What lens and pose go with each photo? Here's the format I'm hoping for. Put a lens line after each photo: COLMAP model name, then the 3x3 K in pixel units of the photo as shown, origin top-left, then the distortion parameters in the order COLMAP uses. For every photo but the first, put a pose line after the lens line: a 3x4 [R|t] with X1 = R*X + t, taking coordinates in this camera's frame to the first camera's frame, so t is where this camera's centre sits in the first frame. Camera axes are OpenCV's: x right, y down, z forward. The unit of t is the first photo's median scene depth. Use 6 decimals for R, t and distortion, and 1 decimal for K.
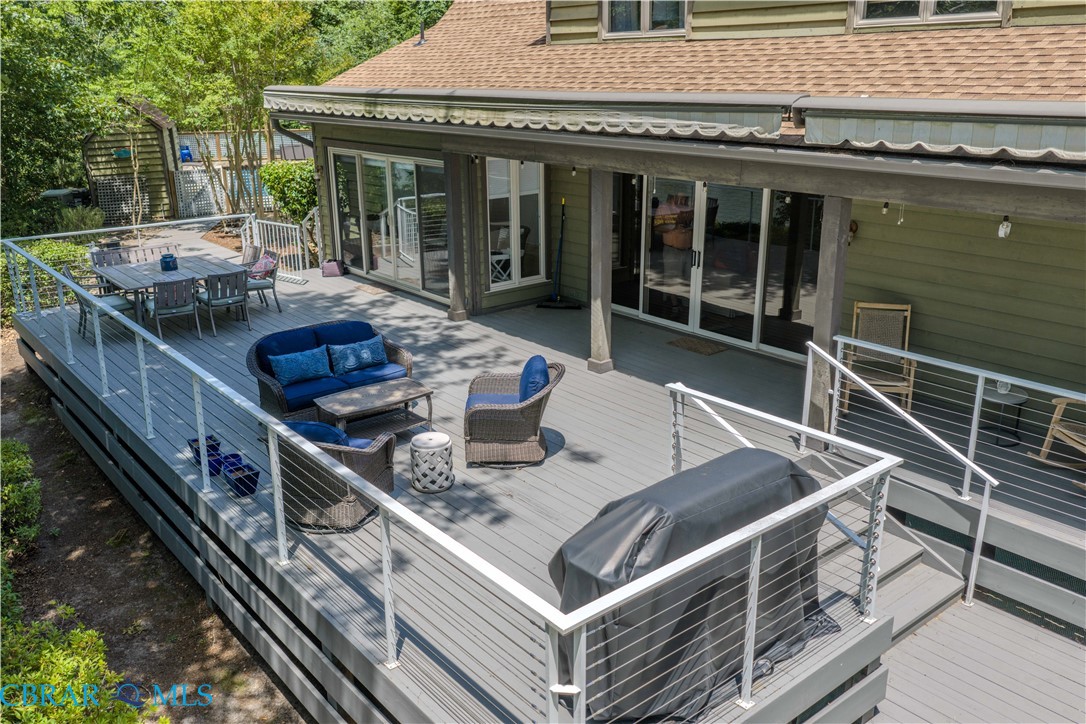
lens RADIAL K [[904.8, 0, 547.7], [0, 904.8, 363.3], [0, 0, 1]] dist [0.025489, -0.037303]
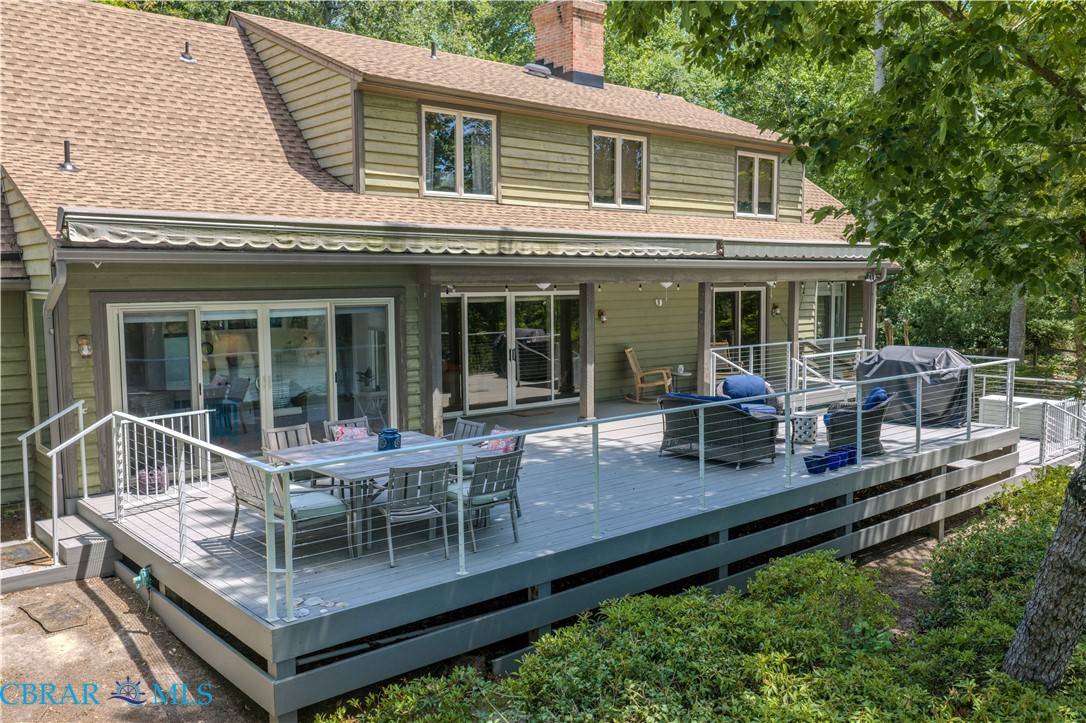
lens RADIAL K [[904.8, 0, 547.7], [0, 904.8, 362.8], [0, 0, 1]] dist [0.025489, -0.037303]
pose [[-0.031096, -0.086229, 0.995790, -1.243218], [0.314376, 0.944866, 0.091636, -0.222036], [-0.948789, 0.315901, -0.002273, 0.988113]]
